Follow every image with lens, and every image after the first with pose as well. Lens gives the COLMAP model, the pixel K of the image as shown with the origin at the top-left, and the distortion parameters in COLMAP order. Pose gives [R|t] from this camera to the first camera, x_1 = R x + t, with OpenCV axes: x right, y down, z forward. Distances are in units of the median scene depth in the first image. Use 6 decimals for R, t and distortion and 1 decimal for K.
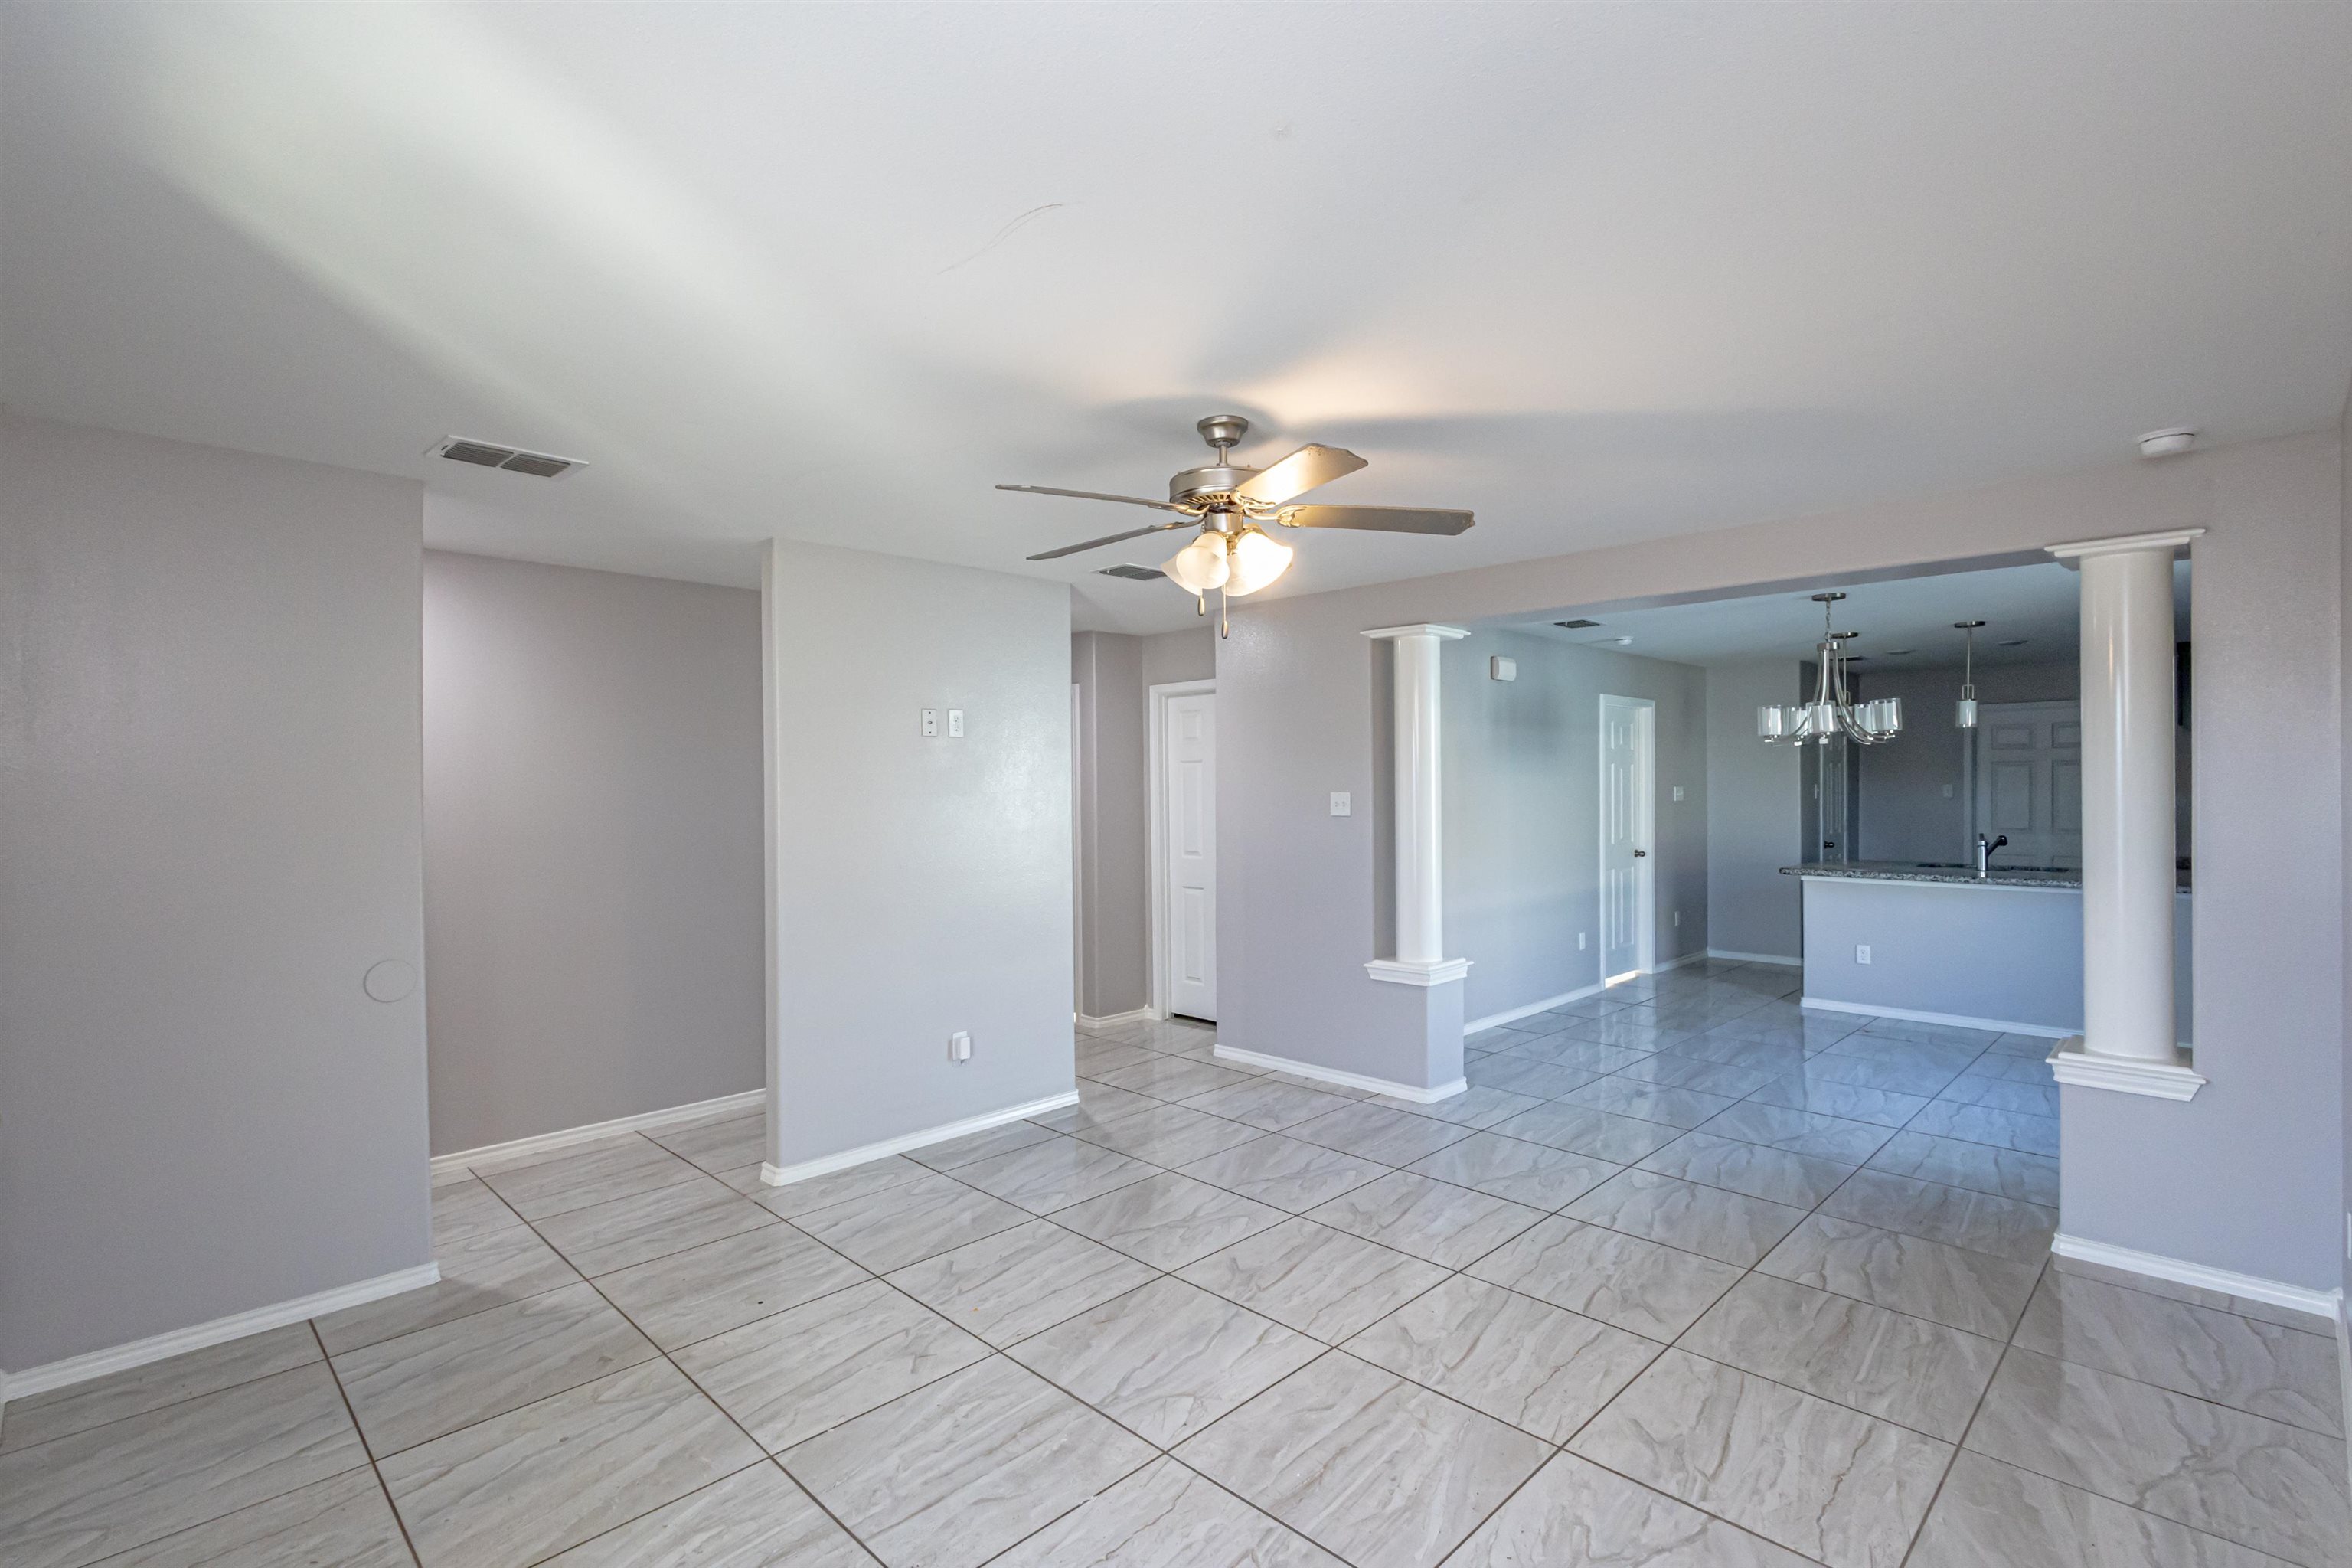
lens RADIAL K [[1083.2, 0, 1168.6], [0, 1083.2, 775.8], [0, 0, 1]] dist [0.007753, -0.001757]
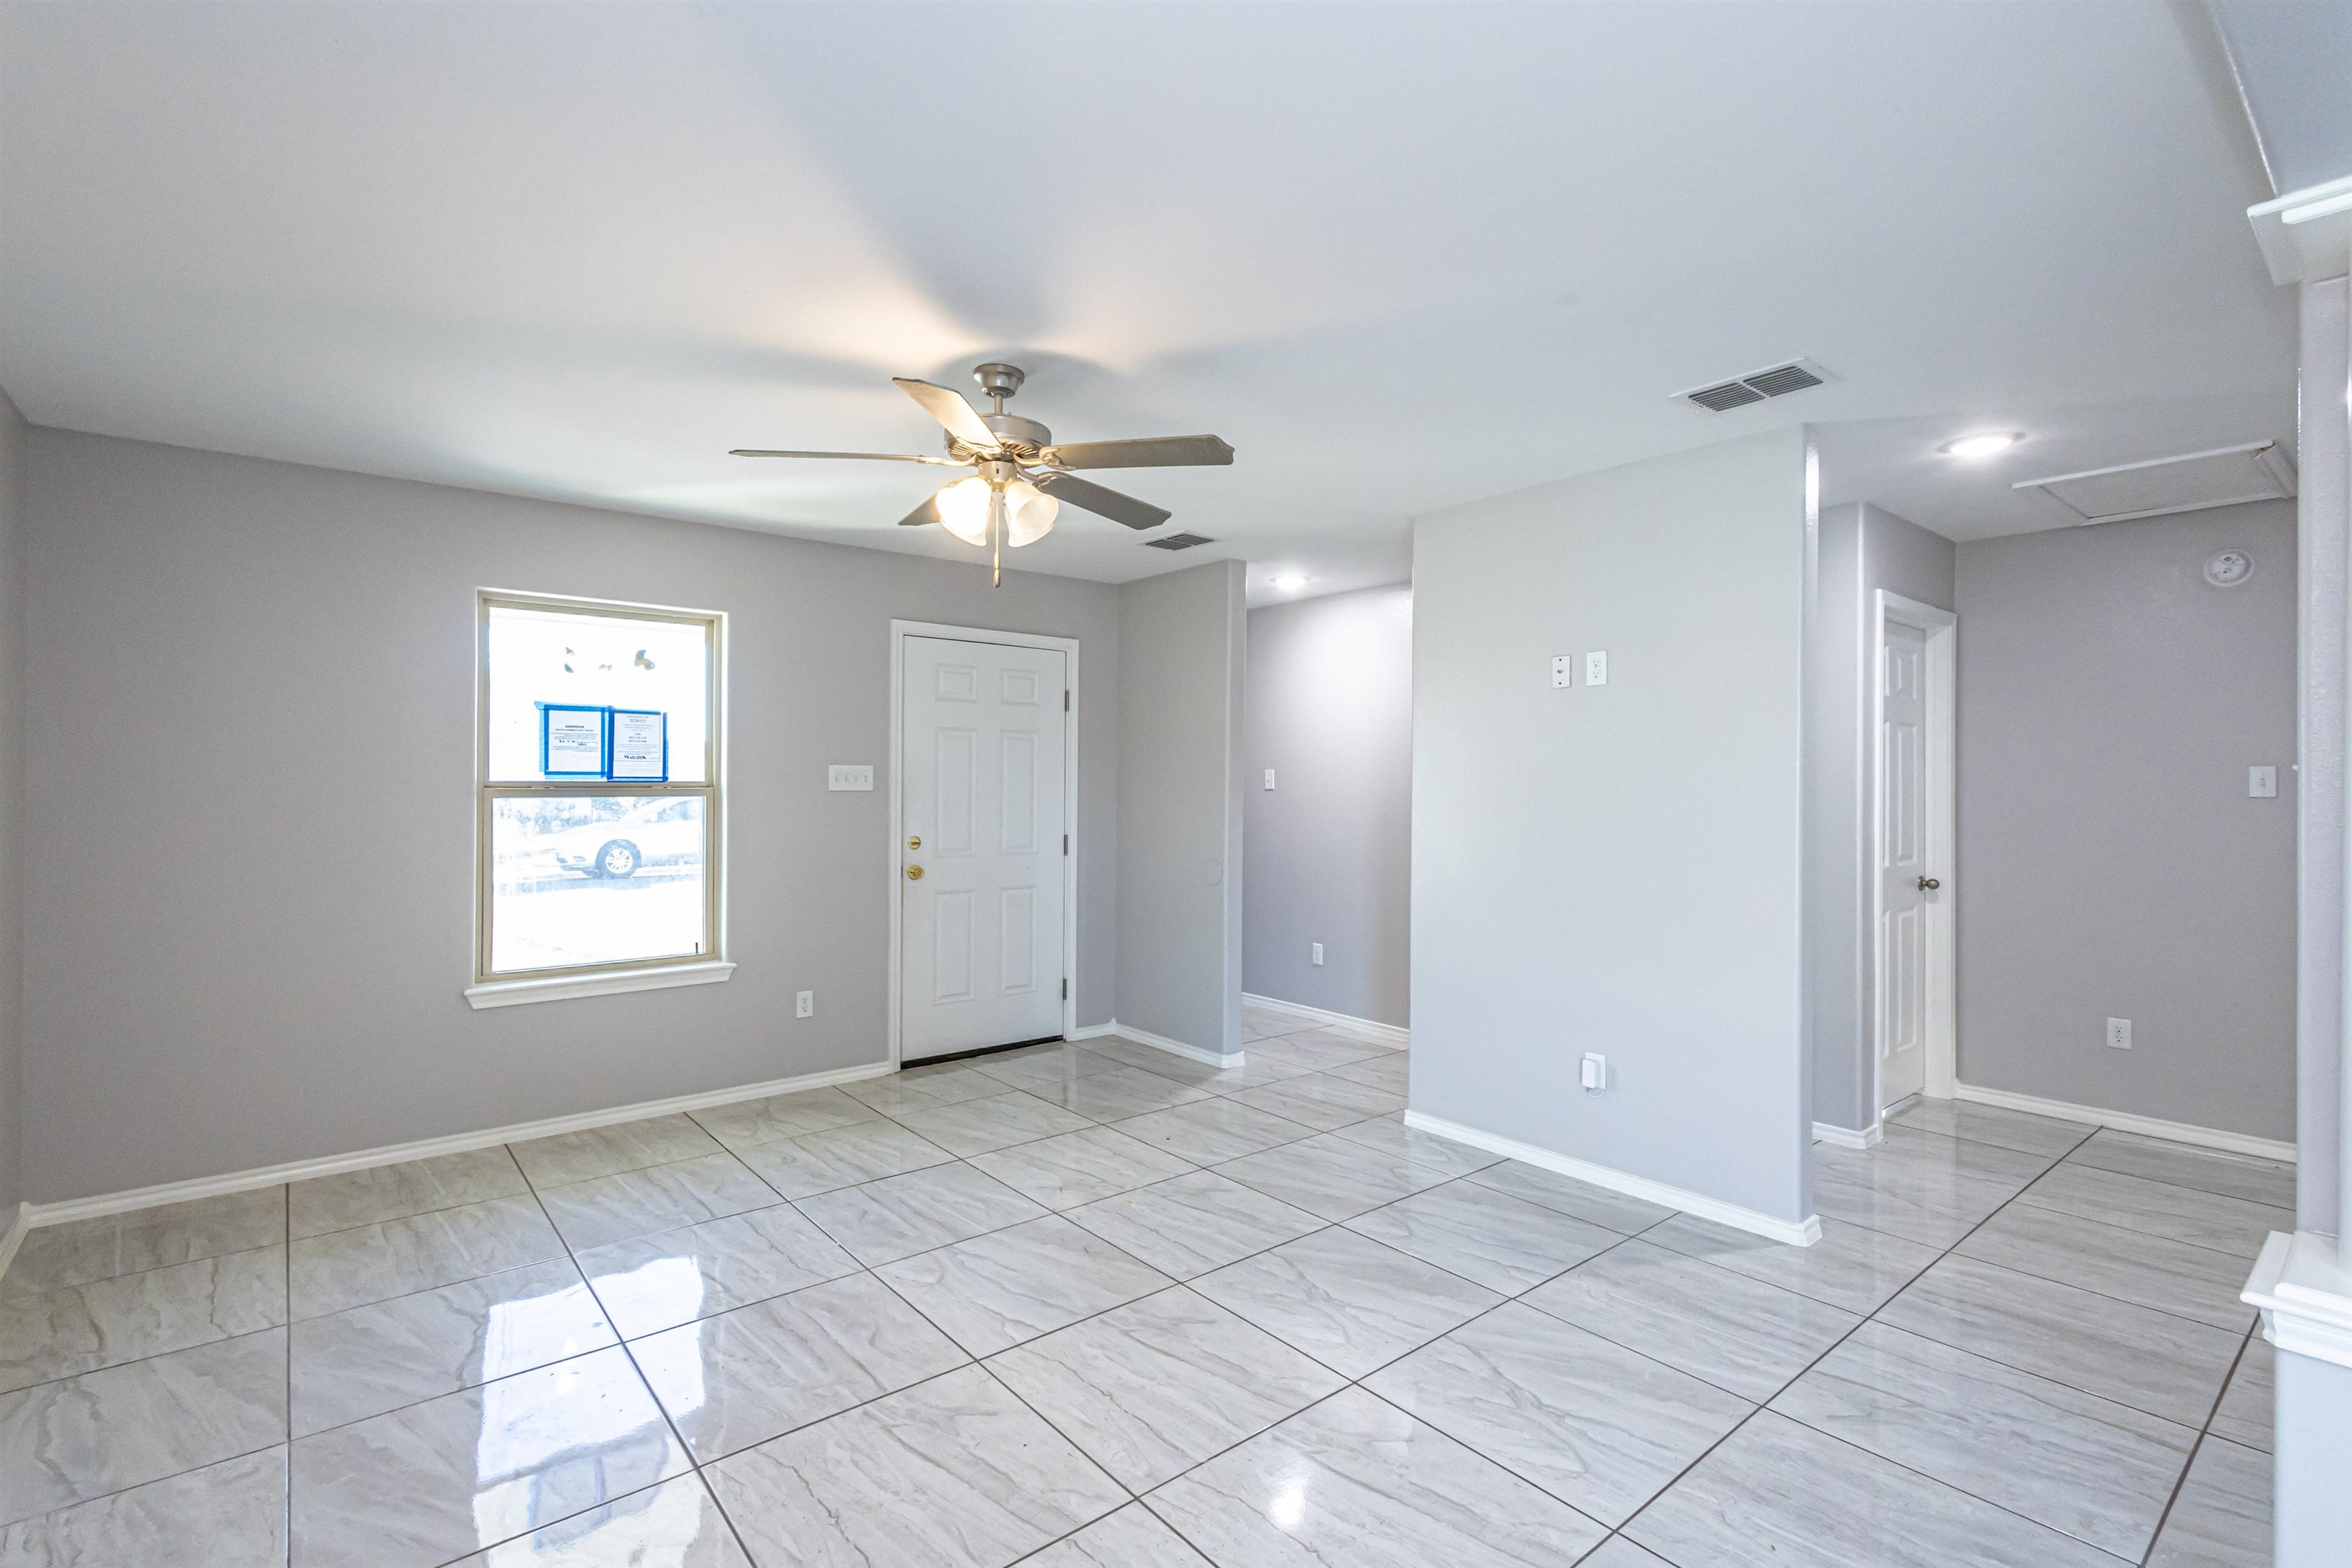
lens RADIAL K [[1083.2, 0, 1190.3], [0, 1083.2, 769.9], [0, 0, 1]] dist [0.007753, -0.001757]
pose [[-0.082881, -0.002789, -0.996556, 0.799118], [0.002008, 0.999994, -0.002965, 0.036198], [0.996557, -0.002247, -0.082874, 0.973807]]
